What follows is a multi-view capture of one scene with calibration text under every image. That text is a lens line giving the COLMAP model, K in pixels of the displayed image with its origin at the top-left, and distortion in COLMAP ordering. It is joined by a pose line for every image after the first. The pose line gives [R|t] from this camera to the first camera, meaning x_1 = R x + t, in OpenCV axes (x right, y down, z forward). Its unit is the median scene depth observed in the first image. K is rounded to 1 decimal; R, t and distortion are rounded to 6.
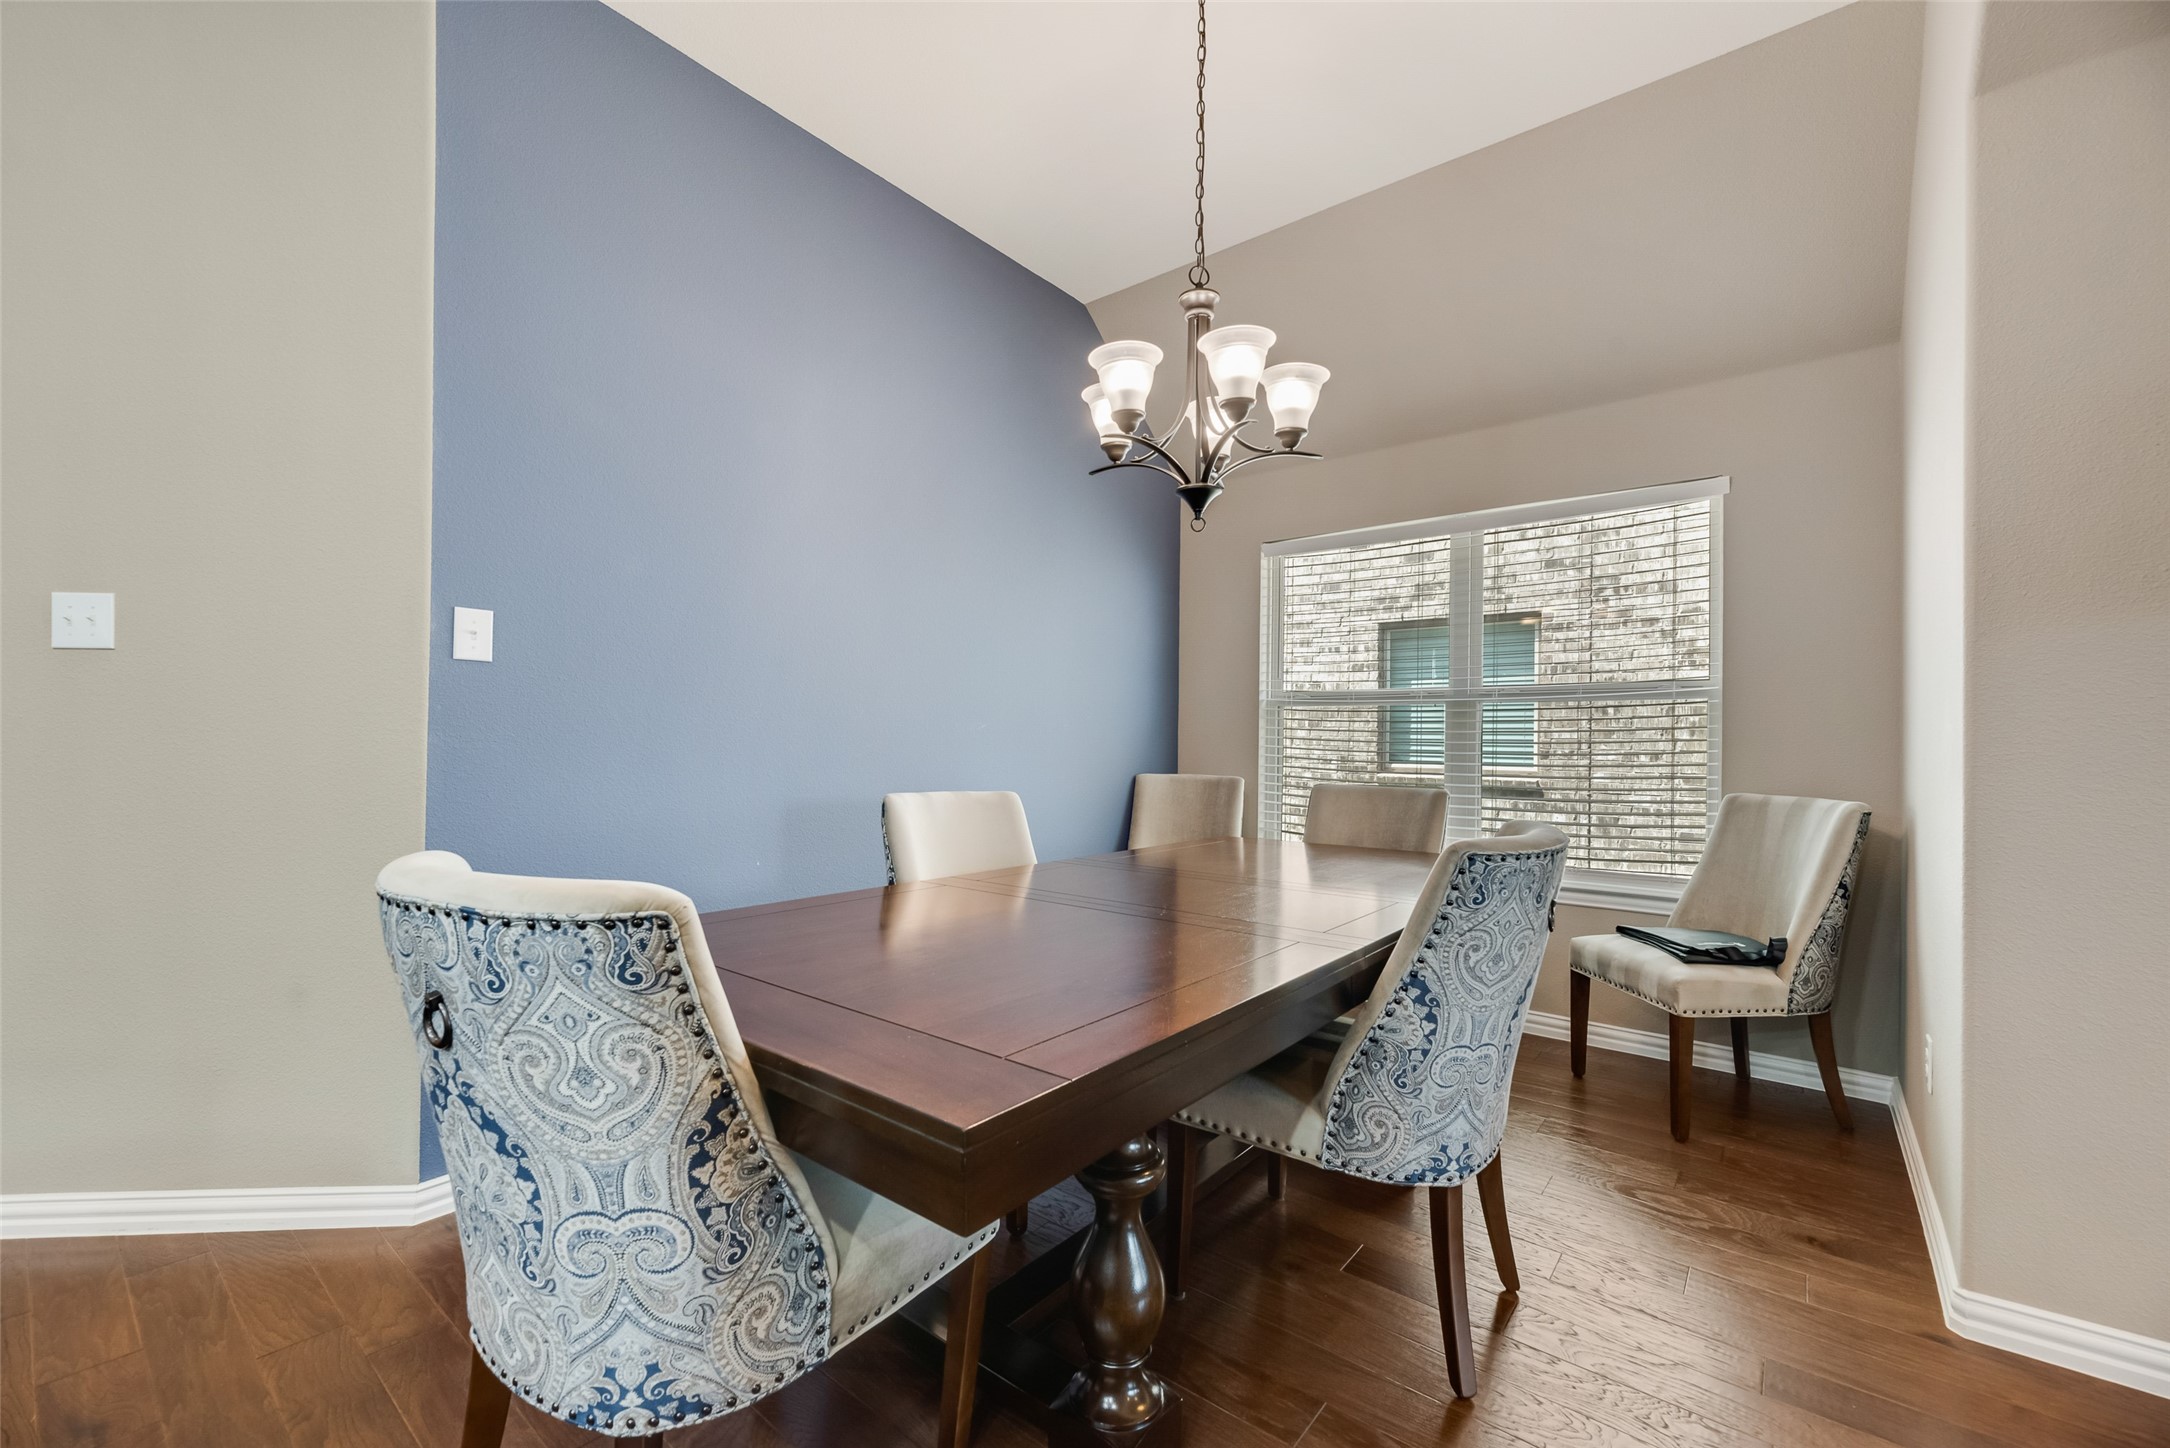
lens RADIAL K [[883.4, 0, 1086.0], [0, 883.4, 736.1], [0, 0, 1]] dist [-0.000882, -0.000457]
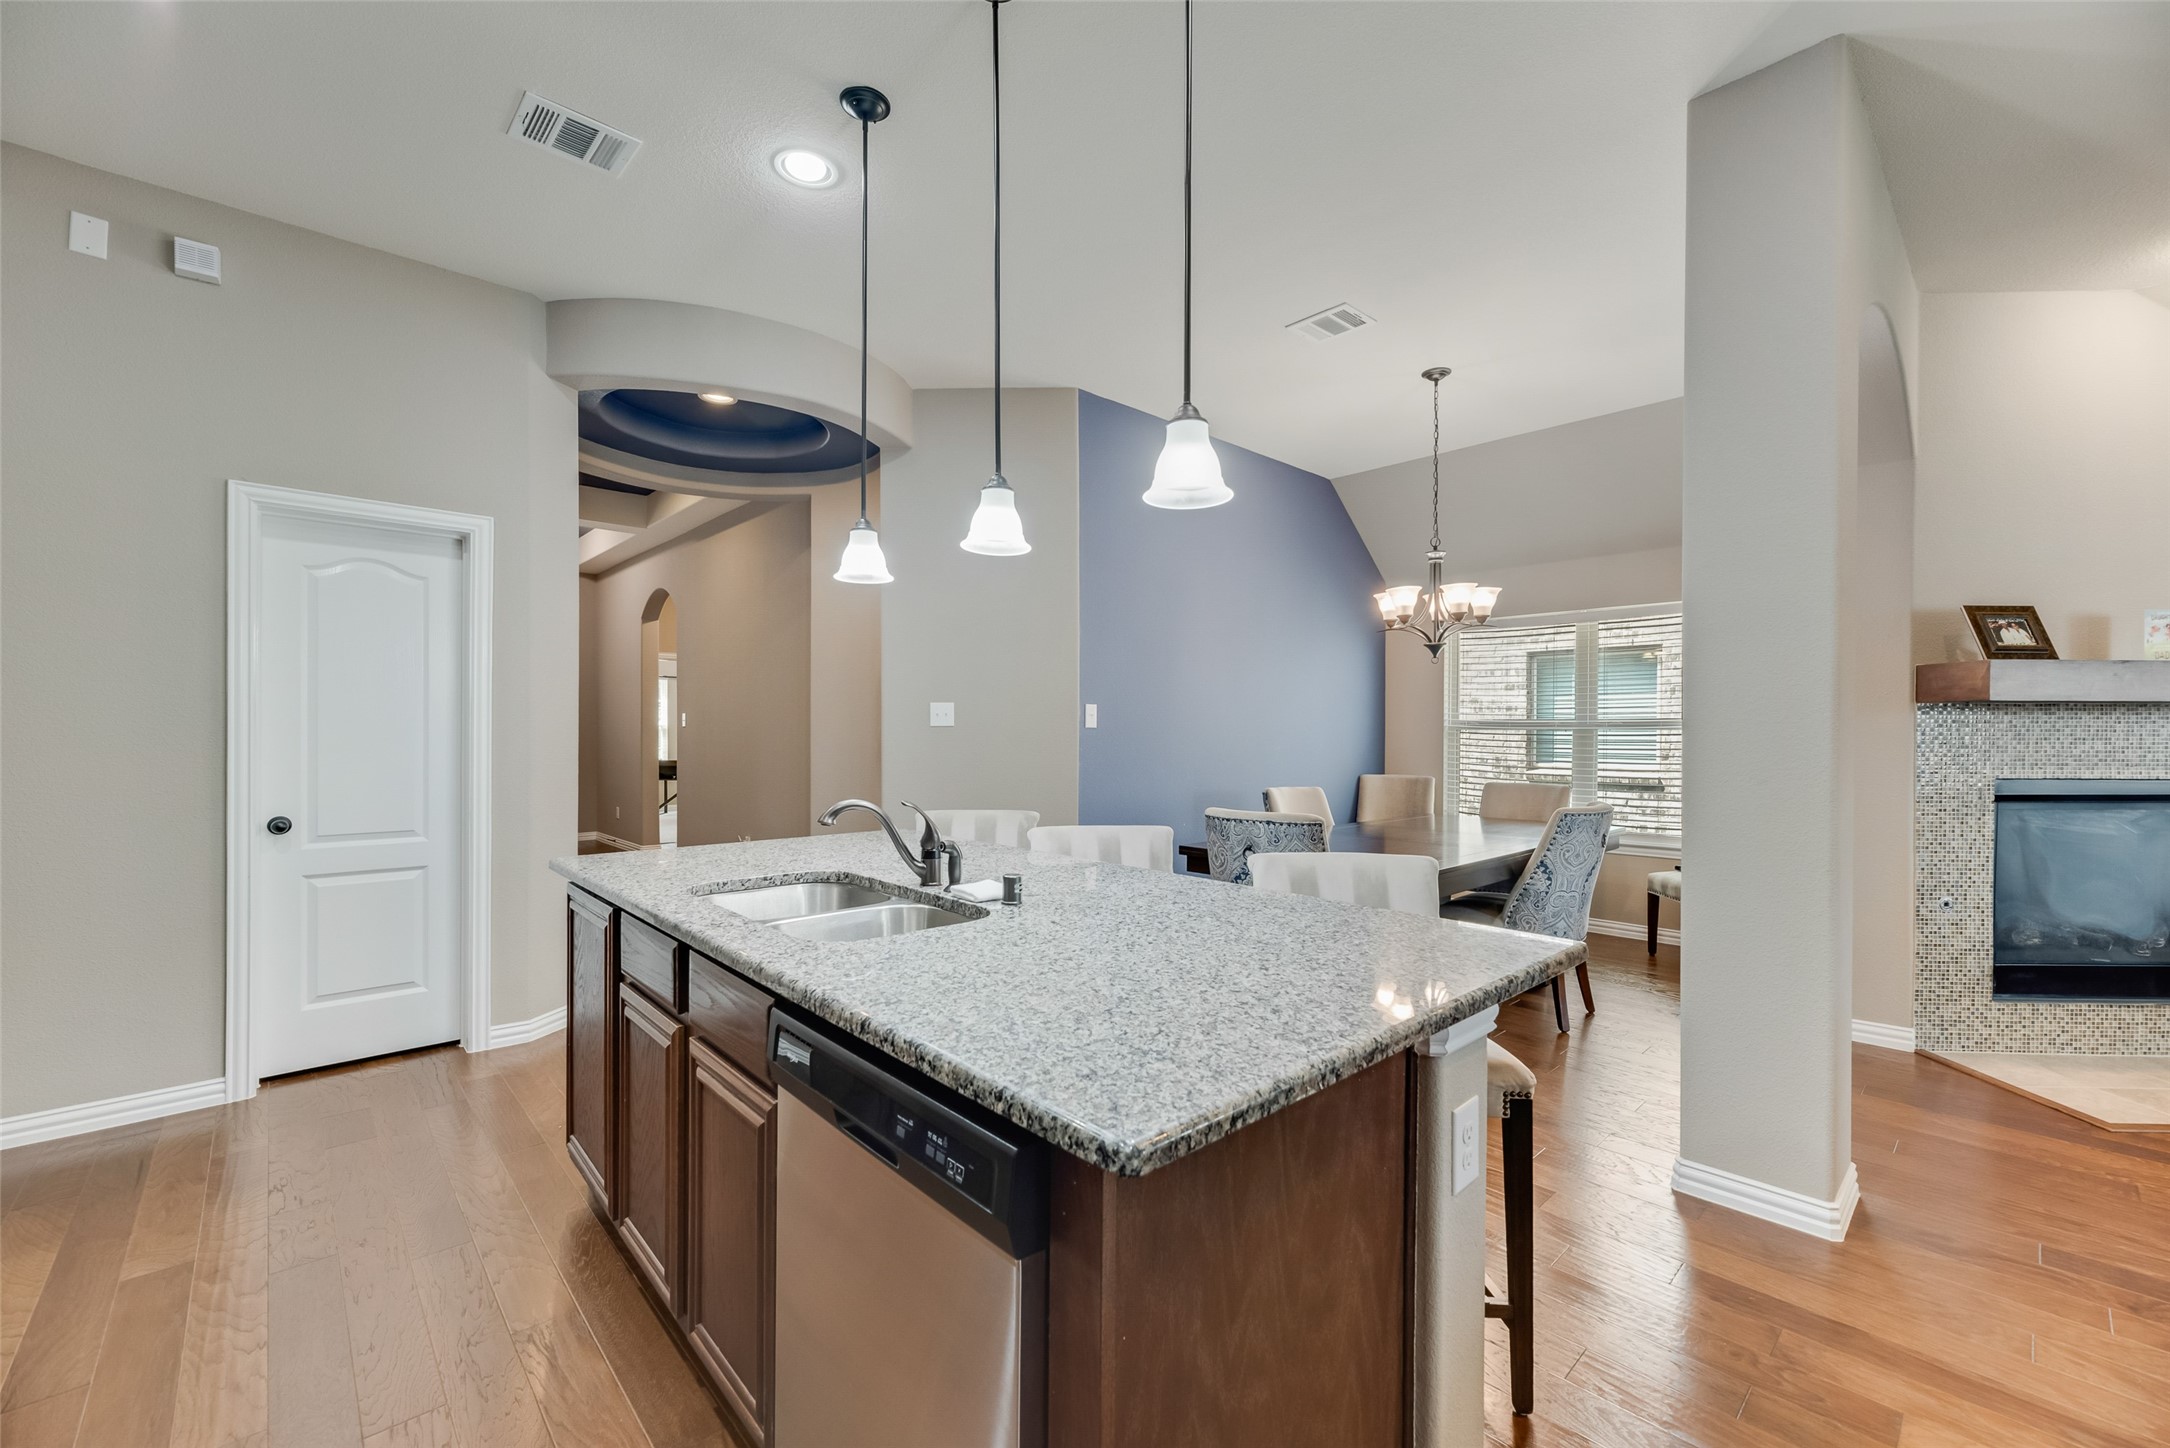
lens RADIAL K [[883.4, 0, 1086.0], [0, 883.4, 736.1], [0, 0, 1]] dist [-0.000882, -0.000457]
pose [[0.989627, -0.007123, -0.143484, -0.297963], [0.008563, 0.999919, 0.009421, -0.065987], [0.143405, -0.010552, 0.989608, -0.905223]]
